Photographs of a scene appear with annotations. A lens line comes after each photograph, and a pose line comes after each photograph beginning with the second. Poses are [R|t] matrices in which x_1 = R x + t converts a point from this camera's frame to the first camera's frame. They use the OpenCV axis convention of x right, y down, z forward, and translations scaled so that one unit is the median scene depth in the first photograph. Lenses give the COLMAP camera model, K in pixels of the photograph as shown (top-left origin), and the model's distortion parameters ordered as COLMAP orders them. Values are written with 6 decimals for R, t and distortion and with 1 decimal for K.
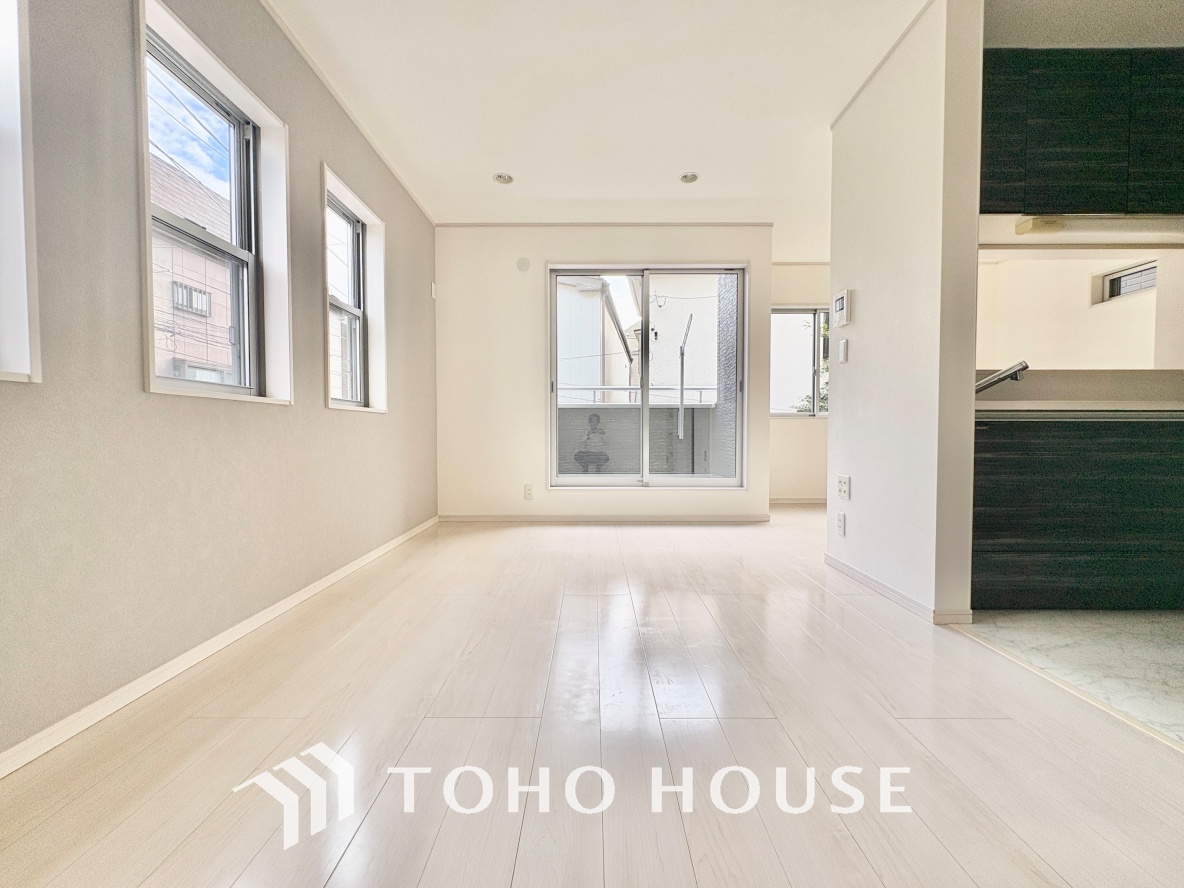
lens RADIAL K [[473.0, 0, 591.6], [0, 473.0, 444.3], [0, 0, 1]] dist [0.001401, -0.000437]
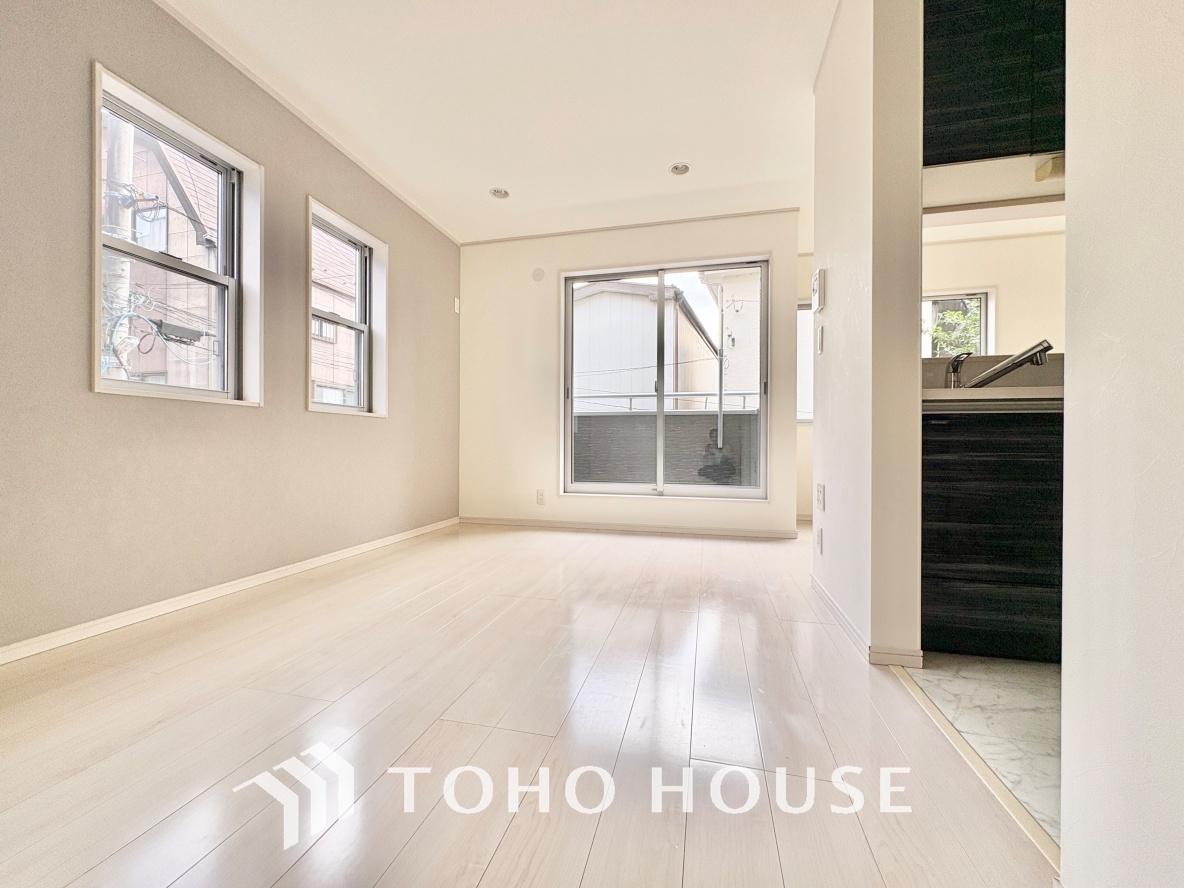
lens RADIAL K [[473.0, 0, 590.9], [0, 473.0, 446.4], [0, 0, 1]] dist [0.001401, -0.000437]
pose [[0.971291, 0.006756, -0.237799, 0.260751], [-0.012903, 0.999621, -0.024301, 0.018996], [0.237545, 0.026672, 0.971010, 0.049450]]
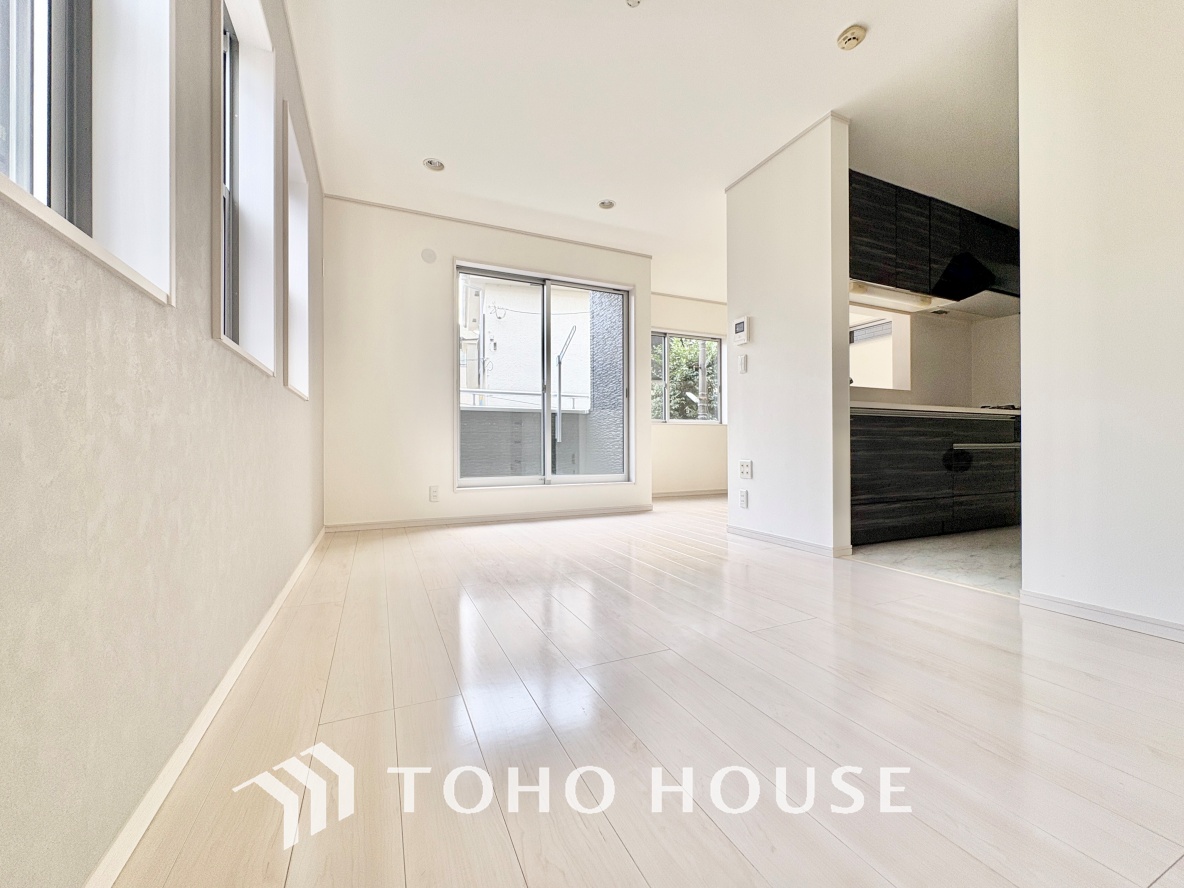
lens RADIAL K [[473.0, 0, 590.8], [0, 473.0, 445.6], [0, 0, 1]] dist [0.001401, -0.000437]
pose [[0.909404, -0.001947, 0.415910, -0.298876], [0.014999, 0.999492, -0.028116, 0.043398], [-0.415644, 0.031807, 0.908971, 0.006323]]
